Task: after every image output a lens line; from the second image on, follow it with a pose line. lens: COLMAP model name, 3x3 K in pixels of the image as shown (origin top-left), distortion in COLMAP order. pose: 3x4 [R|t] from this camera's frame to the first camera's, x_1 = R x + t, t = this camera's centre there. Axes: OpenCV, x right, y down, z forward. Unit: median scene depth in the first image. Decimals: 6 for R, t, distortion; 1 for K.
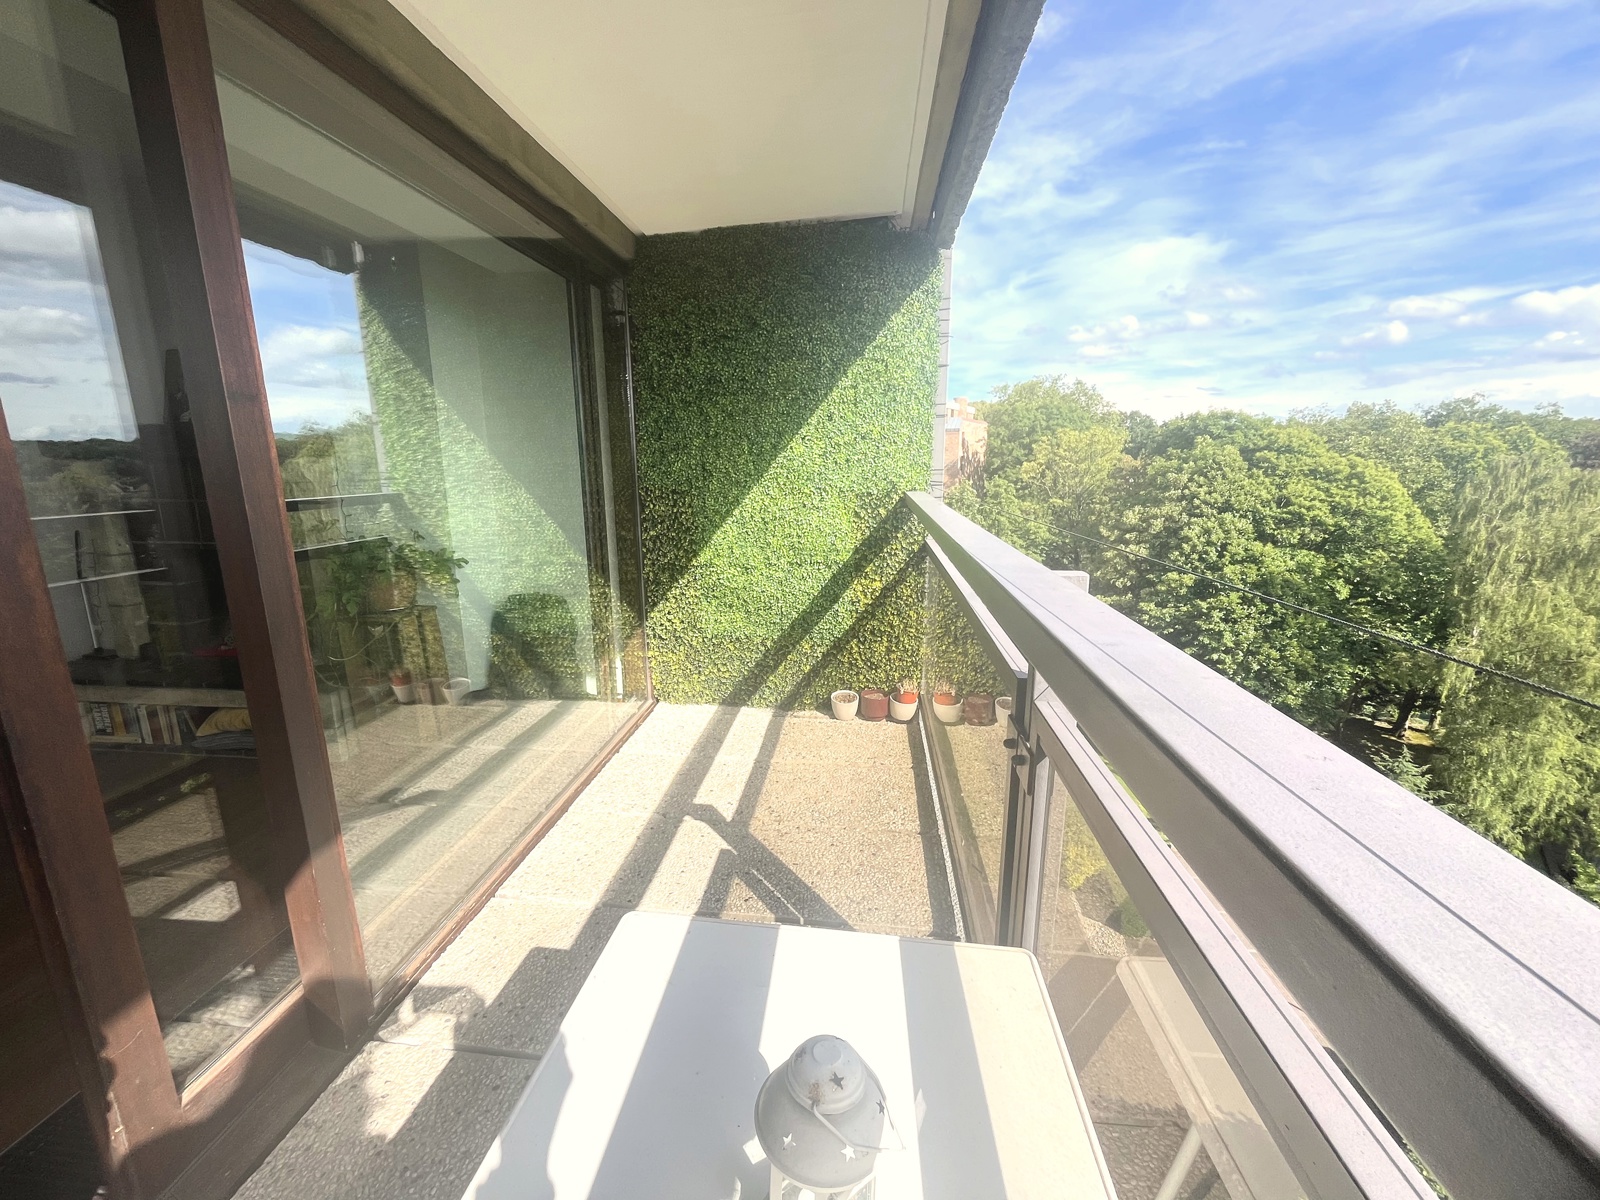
lens RADIAL K [[649.0, 0, 796.5], [0, 649.0, 598.7], [0, 0, 1]] dist [-0.002687, -0.000533]
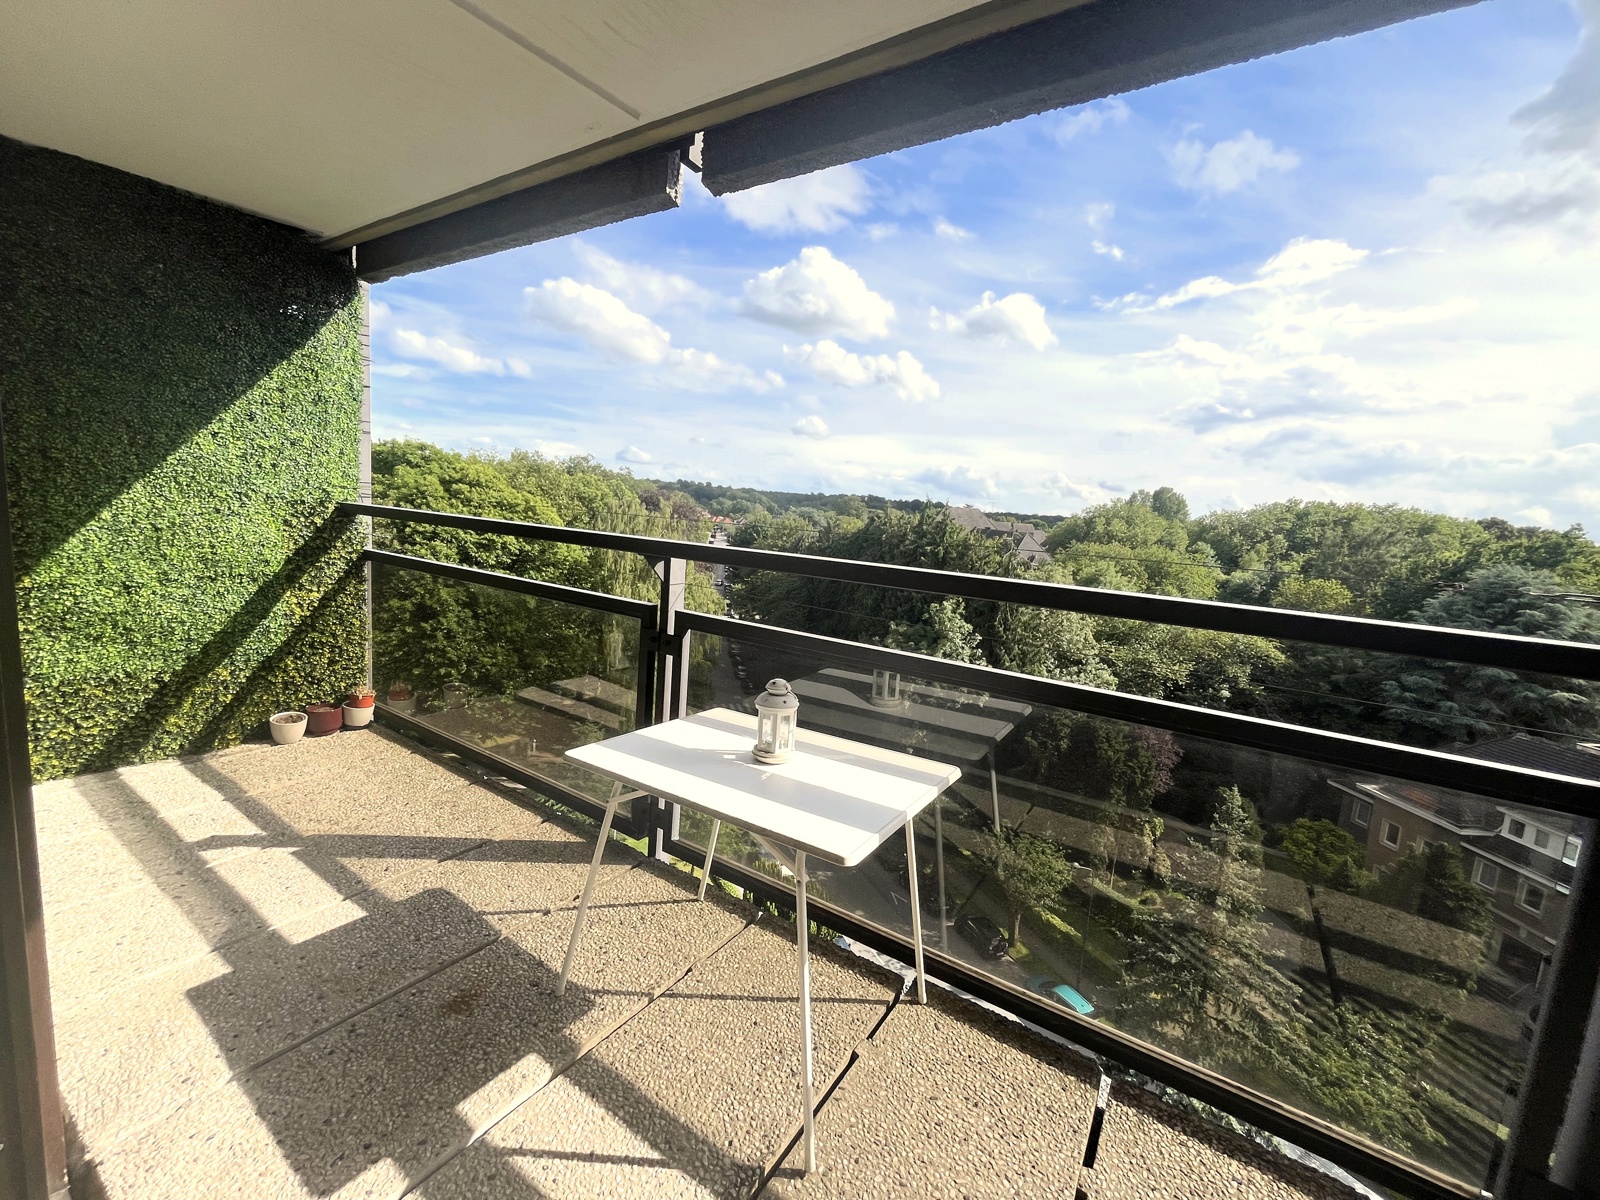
lens RADIAL K [[650.6, 0, 798.3], [0, 650.6, 598.2], [0, 0, 1]] dist [-0.001078, -0.001291]
pose [[0.444012, -0.075542, 0.892830, -0.414694], [0.112007, 0.993303, 0.028341, 0.035698], [-0.888992, 0.087420, 0.449500, -0.081407]]
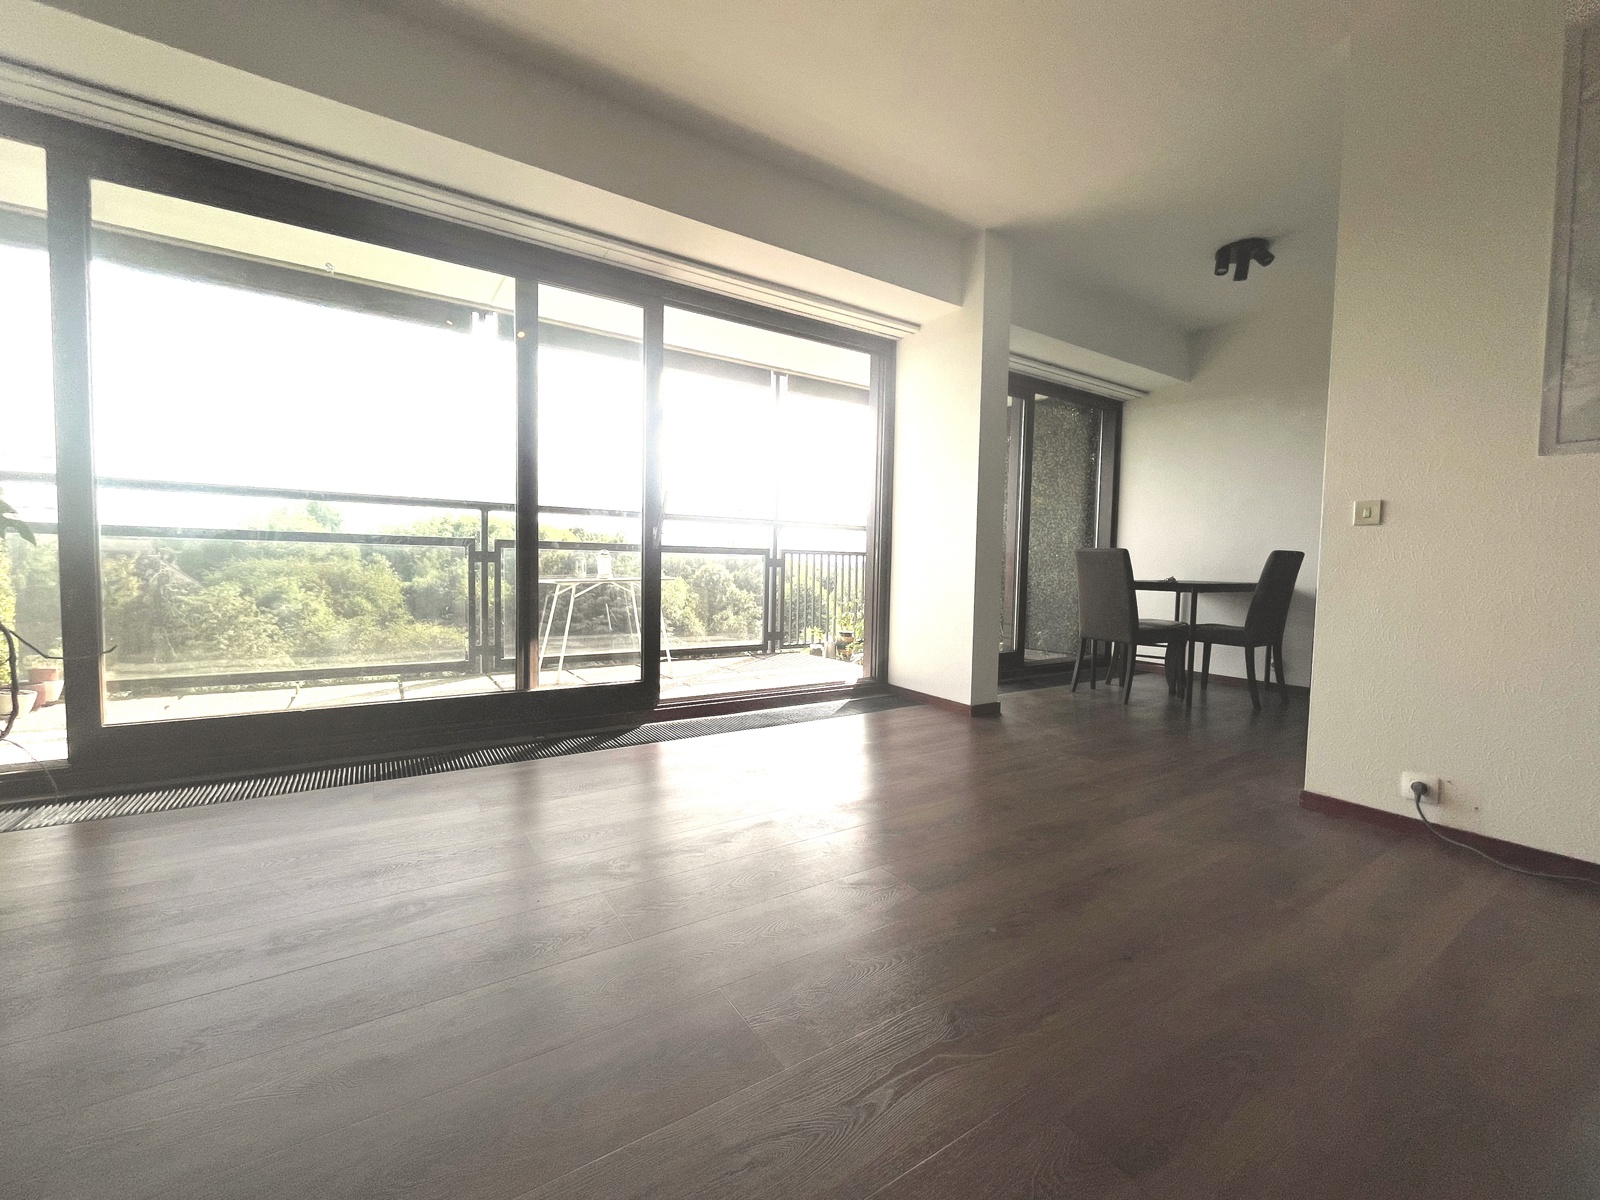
lens RADIAL K [[650.6, 0, 798.3], [0, 650.6, 598.2], [0, 0, 1]] dist [-0.001078, -0.001291]
pose [[-0.635531, -0.043250, 0.770863, -1.275100], [0.148935, 0.972810, 0.177369, 0.026789], [-0.757574, 0.227532, -0.611809, 0.693813]]
